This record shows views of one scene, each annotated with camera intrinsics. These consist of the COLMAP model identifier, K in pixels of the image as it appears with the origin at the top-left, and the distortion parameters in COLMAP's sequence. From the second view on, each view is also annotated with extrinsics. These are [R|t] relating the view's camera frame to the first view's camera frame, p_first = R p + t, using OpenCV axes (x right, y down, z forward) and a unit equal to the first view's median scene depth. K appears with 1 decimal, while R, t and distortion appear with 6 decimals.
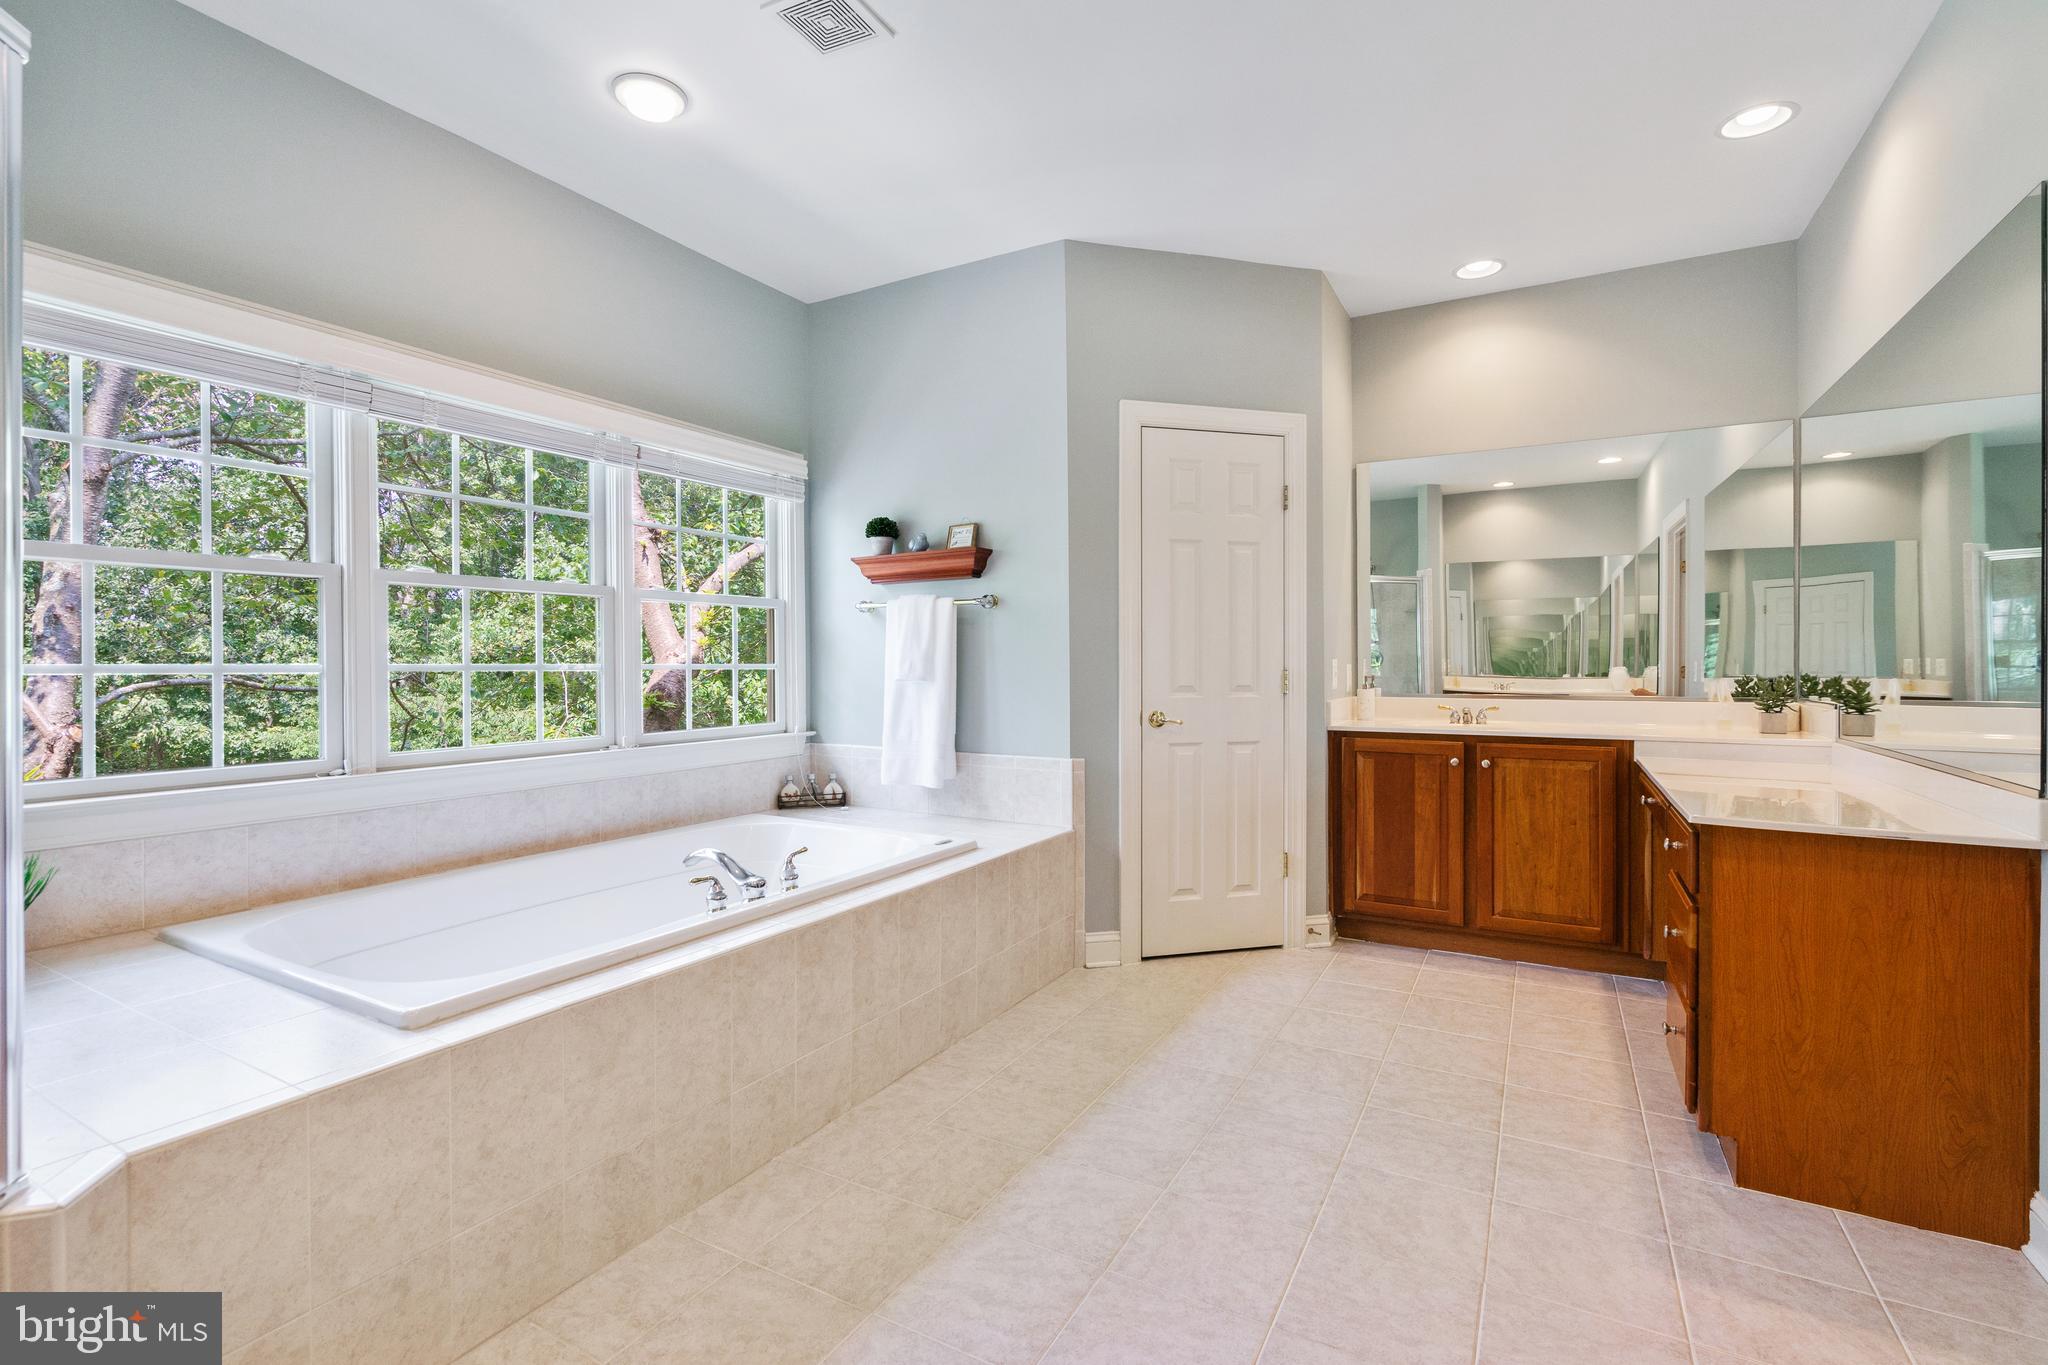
lens RADIAL K [[934.1, 0, 1022.9], [0, 934.1, 666.4], [0, 0, 1]] dist [-0.006770, 0.002725]
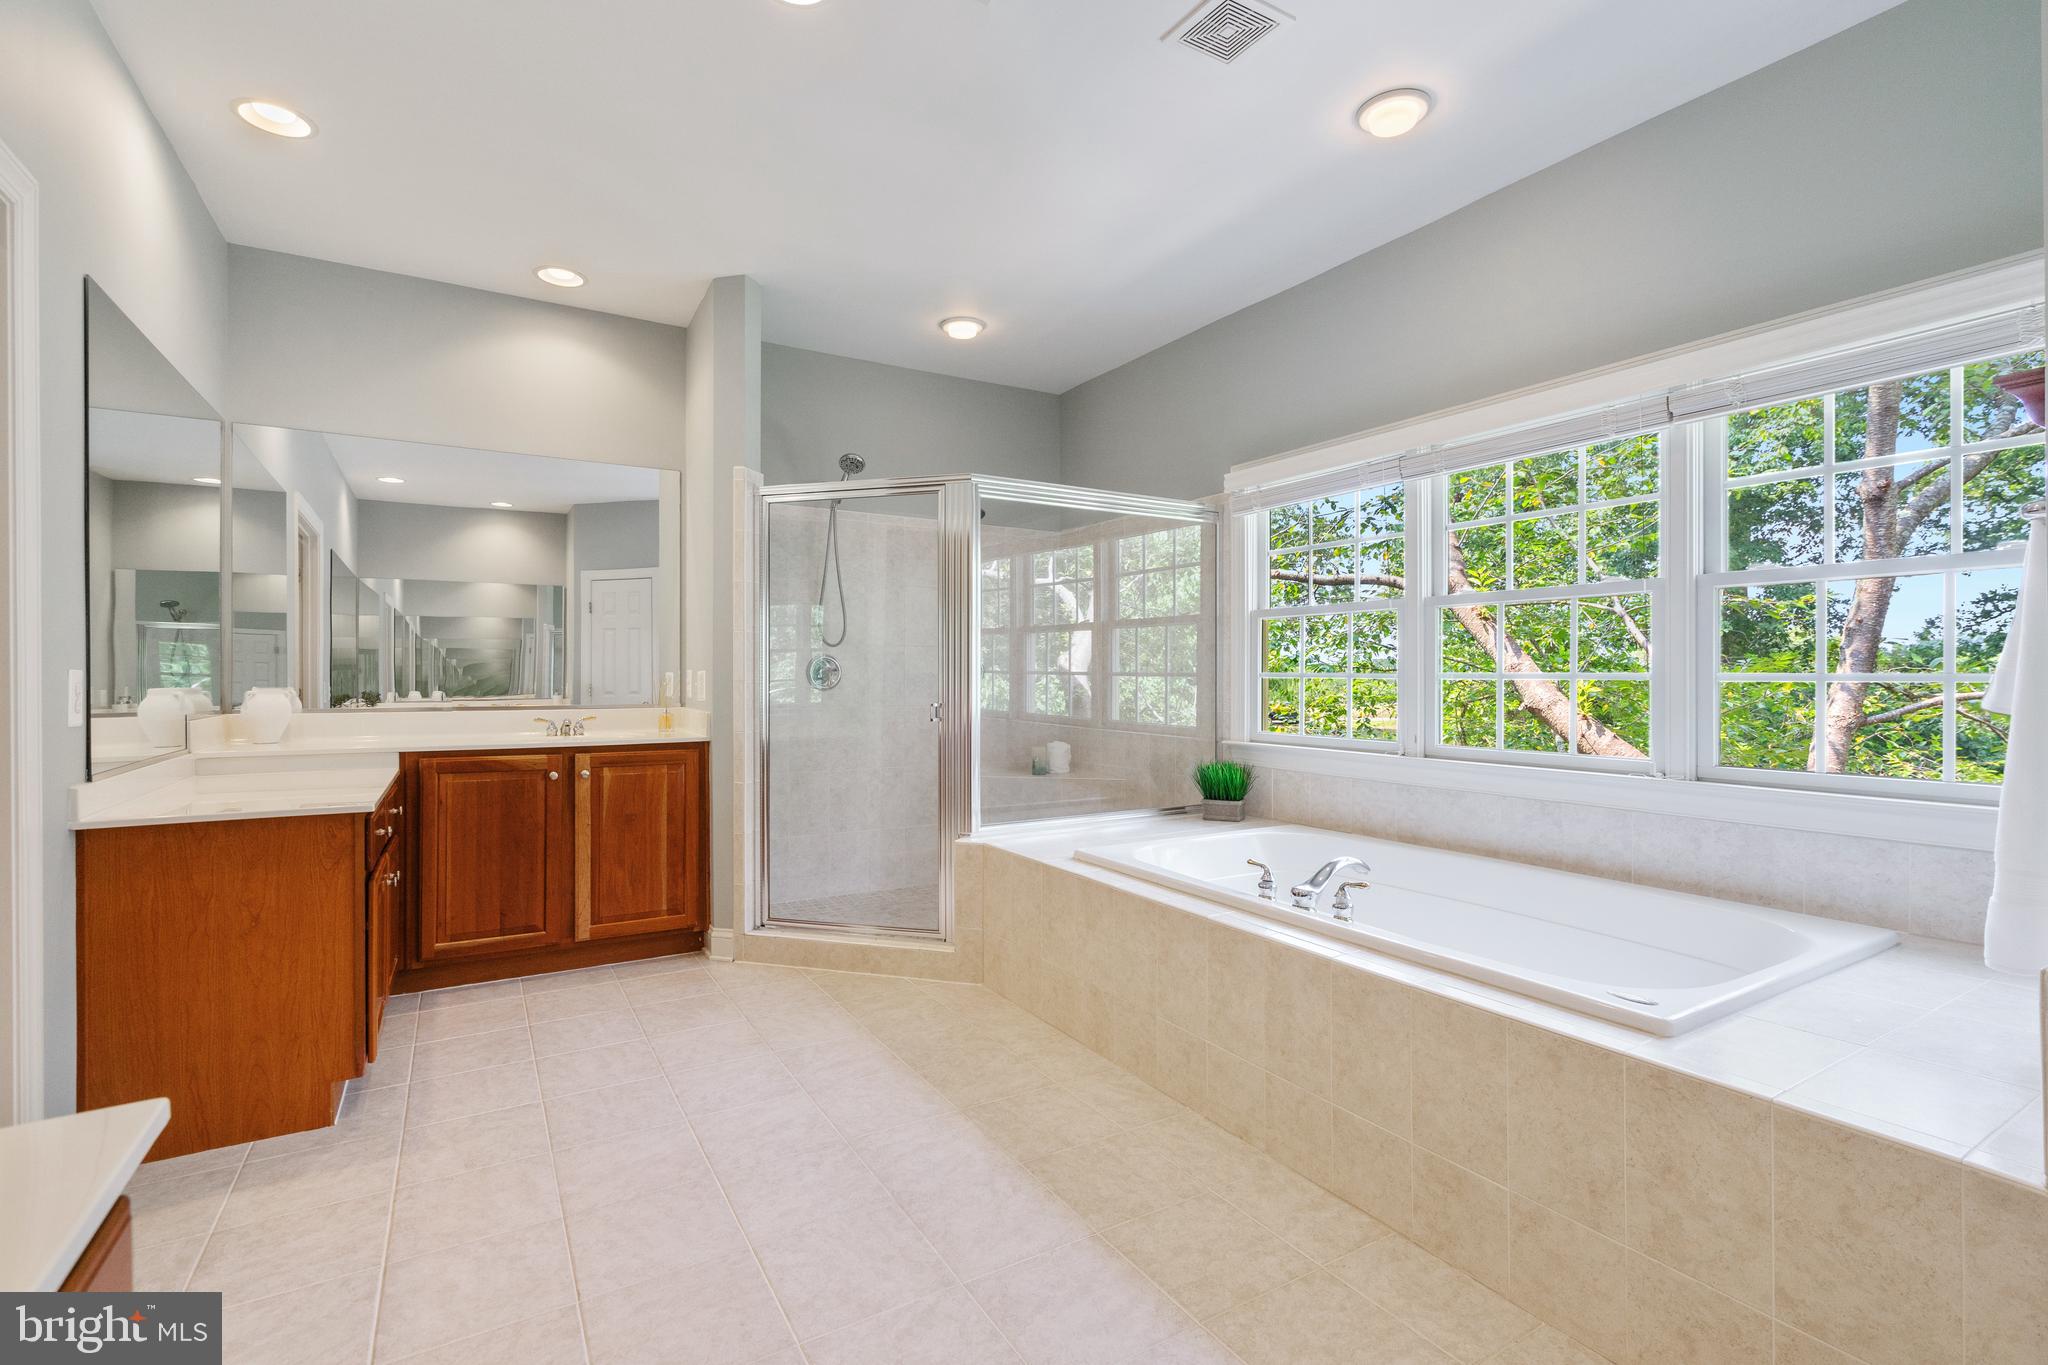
lens RADIAL K [[934.1, 0, 1024.7], [0, 934.1, 681.7], [0, 0, 1]] dist [-0.006770, 0.002725]
pose [[-0.492547, 0.008521, -0.870244, 0.746048], [-0.002578, 0.999933, 0.011250, -0.003898], [0.870282, 0.007785, -0.492492, 1.262149]]
